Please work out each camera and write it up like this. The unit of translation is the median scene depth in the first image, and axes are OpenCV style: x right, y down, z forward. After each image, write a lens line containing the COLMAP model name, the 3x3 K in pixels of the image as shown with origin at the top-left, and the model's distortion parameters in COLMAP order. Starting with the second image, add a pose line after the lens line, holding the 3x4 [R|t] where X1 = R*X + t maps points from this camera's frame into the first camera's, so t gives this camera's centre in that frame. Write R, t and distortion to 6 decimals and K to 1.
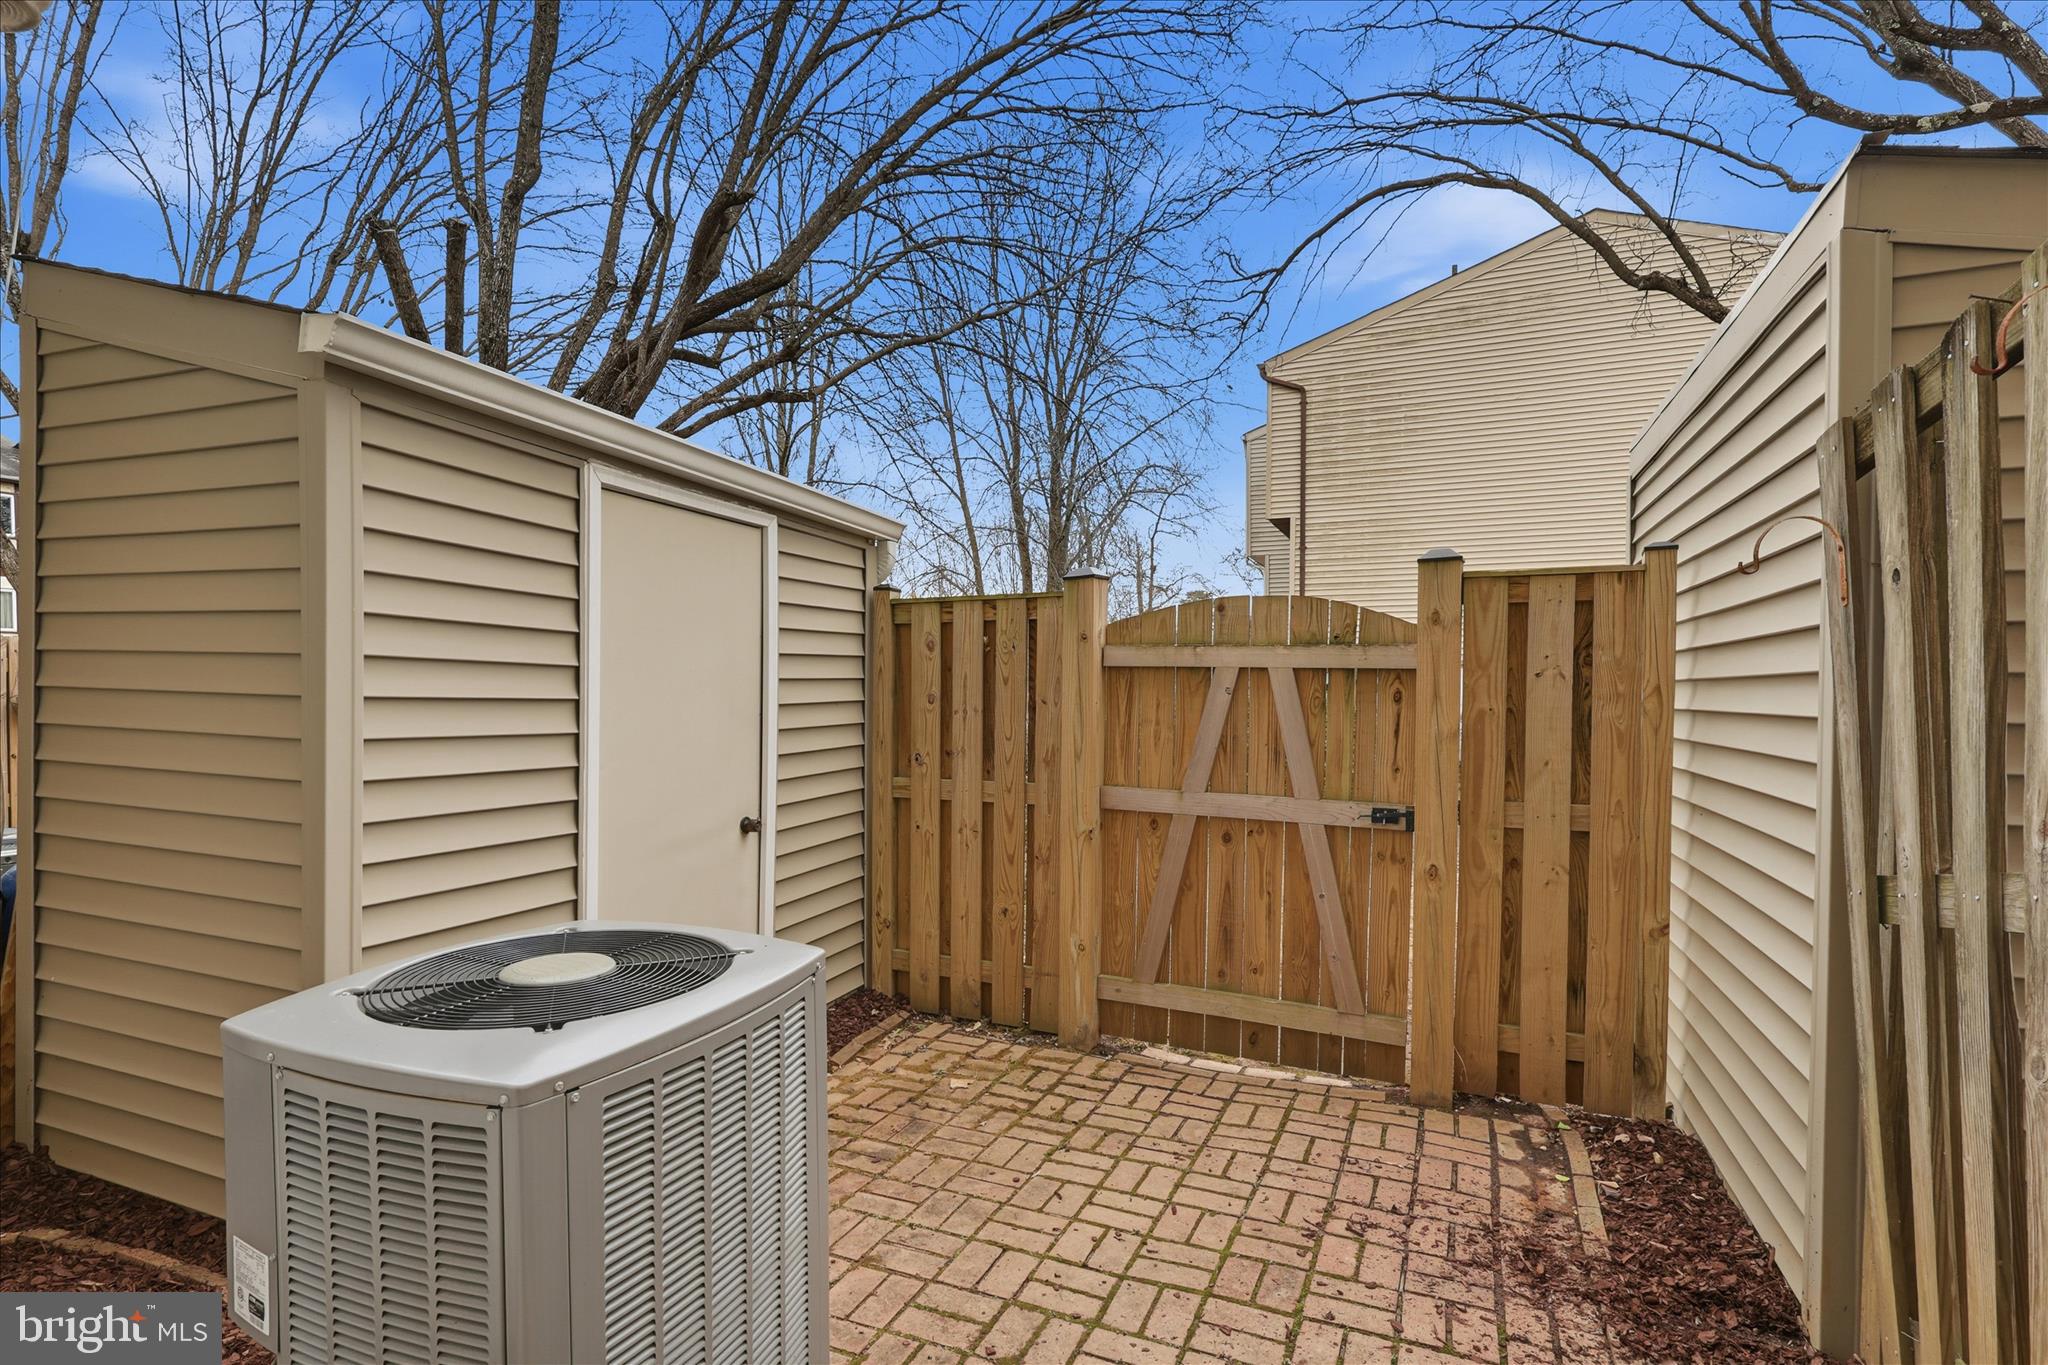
lens RADIAL K [[971.6, 0, 1029.0], [0, 971.6, 676.2], [0, 0, 1]] dist [0.003014, 0.001360]
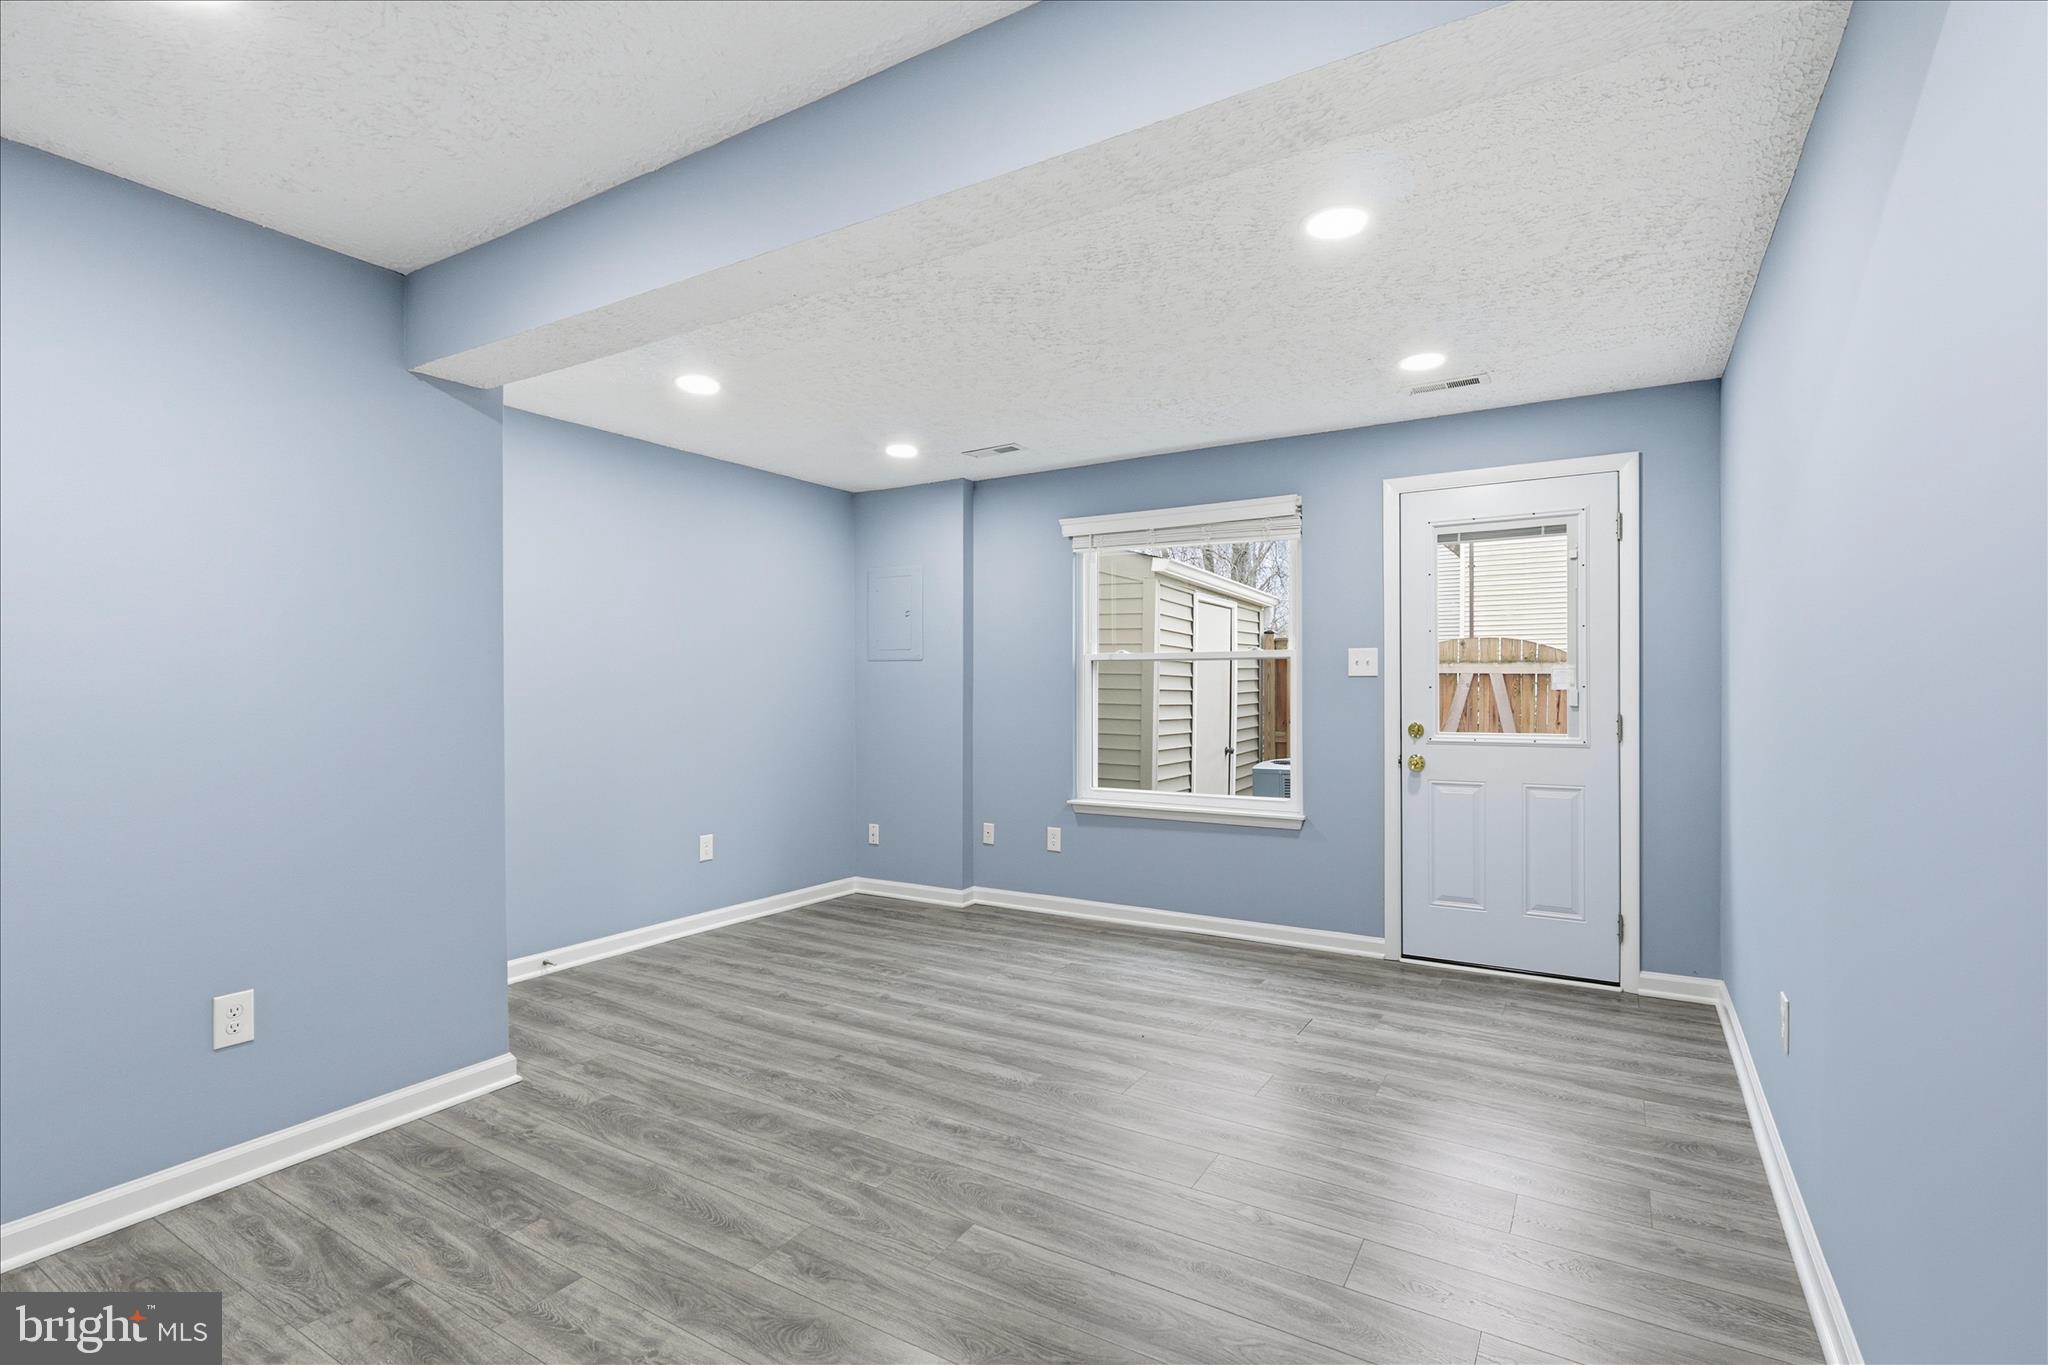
lens RADIAL K [[971.6, 0, 1026.6], [0, 971.6, 672.5], [0, 0, 1]] dist [0.003014, 0.001360]
pose [[0.990987, -0.007698, -0.133737, -0.427538], [0.008078, 0.999965, 0.002296, -0.023621], [0.133715, -0.003356, 0.991014, -1.106767]]
